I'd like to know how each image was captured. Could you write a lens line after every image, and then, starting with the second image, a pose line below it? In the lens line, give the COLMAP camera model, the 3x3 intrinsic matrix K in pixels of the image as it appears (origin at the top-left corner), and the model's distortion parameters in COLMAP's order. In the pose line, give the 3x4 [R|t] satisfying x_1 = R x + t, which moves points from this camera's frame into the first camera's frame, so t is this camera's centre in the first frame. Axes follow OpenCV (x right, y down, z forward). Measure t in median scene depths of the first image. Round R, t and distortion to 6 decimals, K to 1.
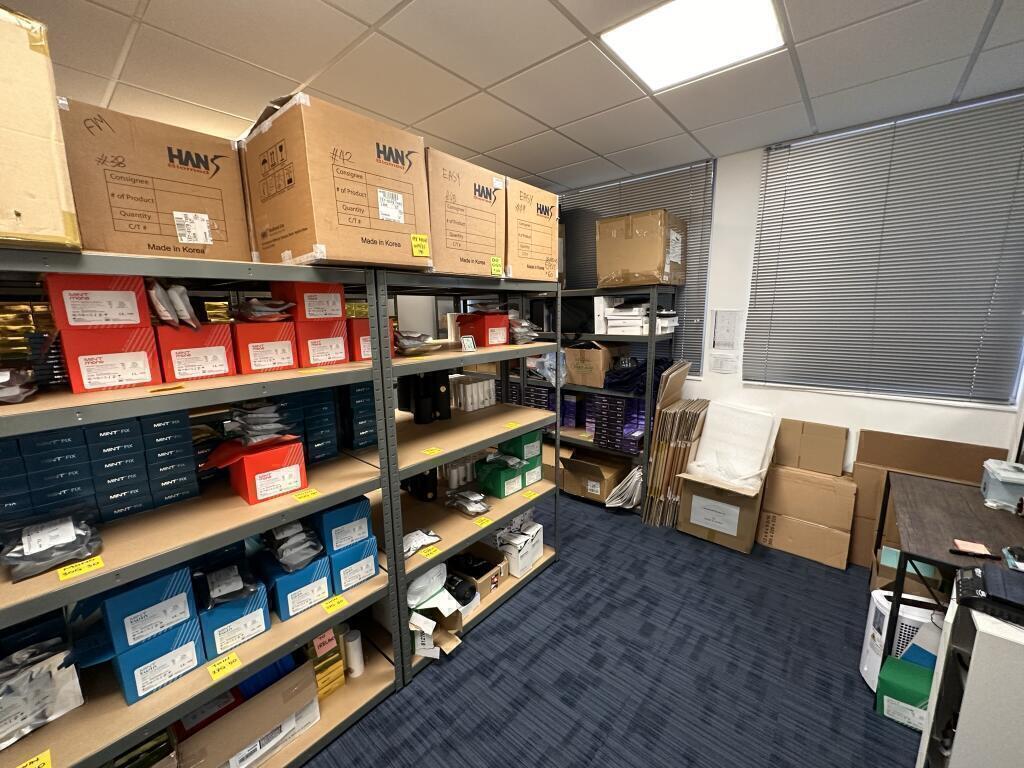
lens RADIAL K [[411.5, 0, 512.0], [0, 411.5, 384.0], [0, 0, 1]] dist [-0.003576, -0.000386]
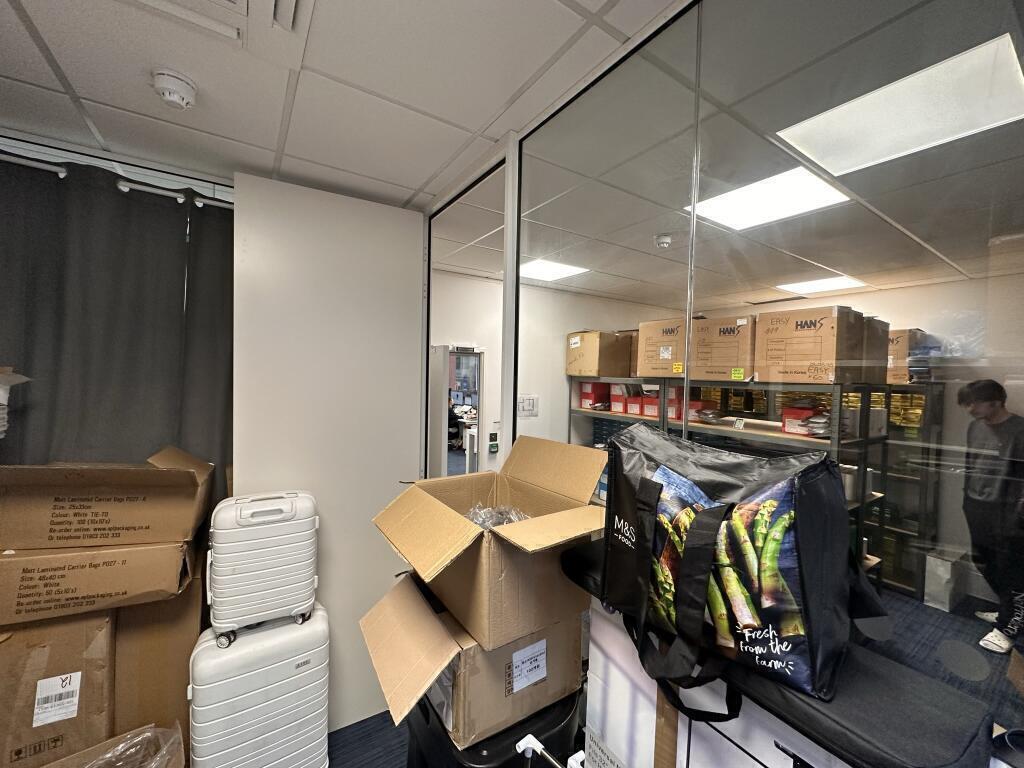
lens RADIAL K [[411.5, 0, 511.0], [0, 411.5, 384.4], [0, 0, 1]] dist [-0.003576, -0.000386]
pose [[-0.284396, 0.031046, -0.958204, 2.071332], [-0.194296, 0.976868, 0.089318, -0.278258], [0.938812, 0.211577, -0.271786, 0.797836]]
